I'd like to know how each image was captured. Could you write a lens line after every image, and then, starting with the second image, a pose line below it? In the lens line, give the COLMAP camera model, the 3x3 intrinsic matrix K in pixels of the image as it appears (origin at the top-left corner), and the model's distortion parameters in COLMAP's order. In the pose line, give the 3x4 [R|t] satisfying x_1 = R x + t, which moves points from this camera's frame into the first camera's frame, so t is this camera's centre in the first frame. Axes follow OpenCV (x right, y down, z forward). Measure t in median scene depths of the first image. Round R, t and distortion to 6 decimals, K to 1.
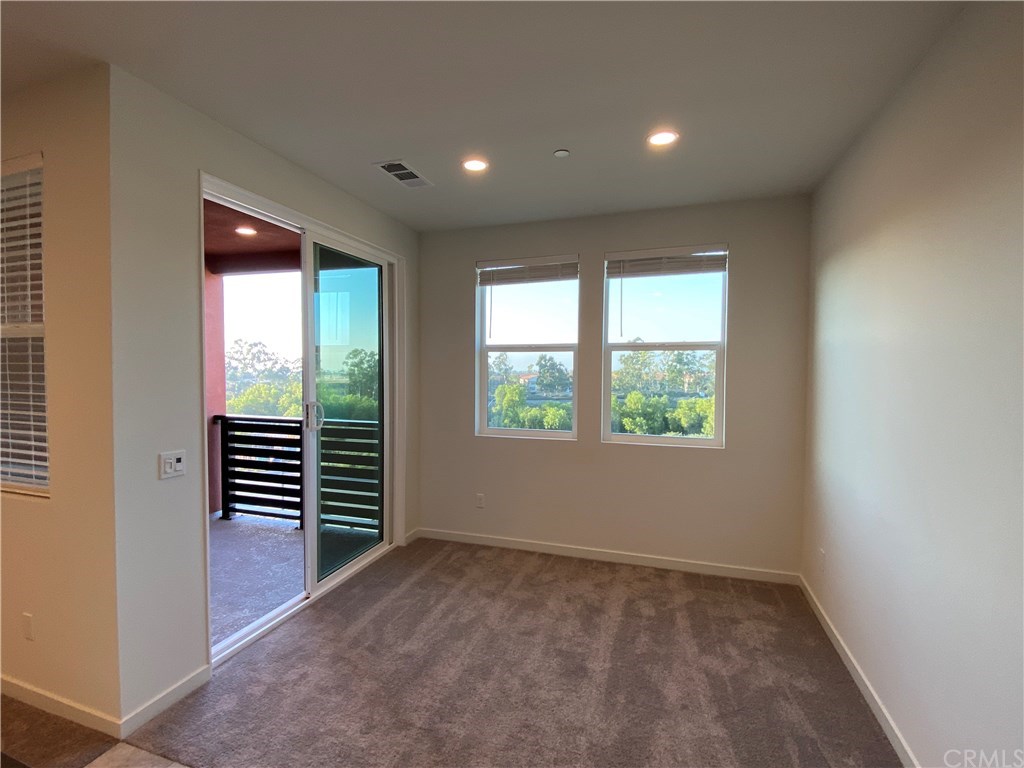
lens RADIAL K [[480.5, 0, 512.0], [0, 480.5, 384.0], [0, 0, 1]] dist [-0.000046, -0.000014]
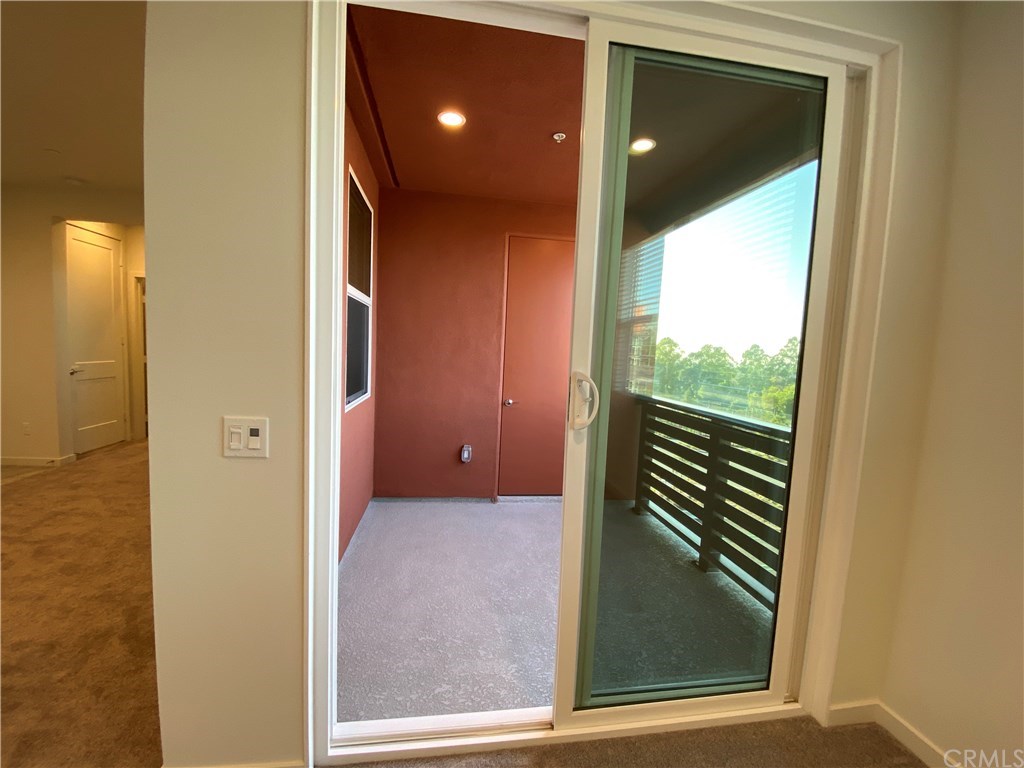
lens RADIAL K [[422.5, 0, 508.7], [0, 422.5, 386.3], [0, 0, 1]] dist [0.013029, -0.016239]
pose [[0.447186, 0.092296, -0.889666, -0.040190], [-0.075664, 0.995000, 0.065191, 0.022163], [0.891235, 0.038163, 0.451934, 0.582928]]
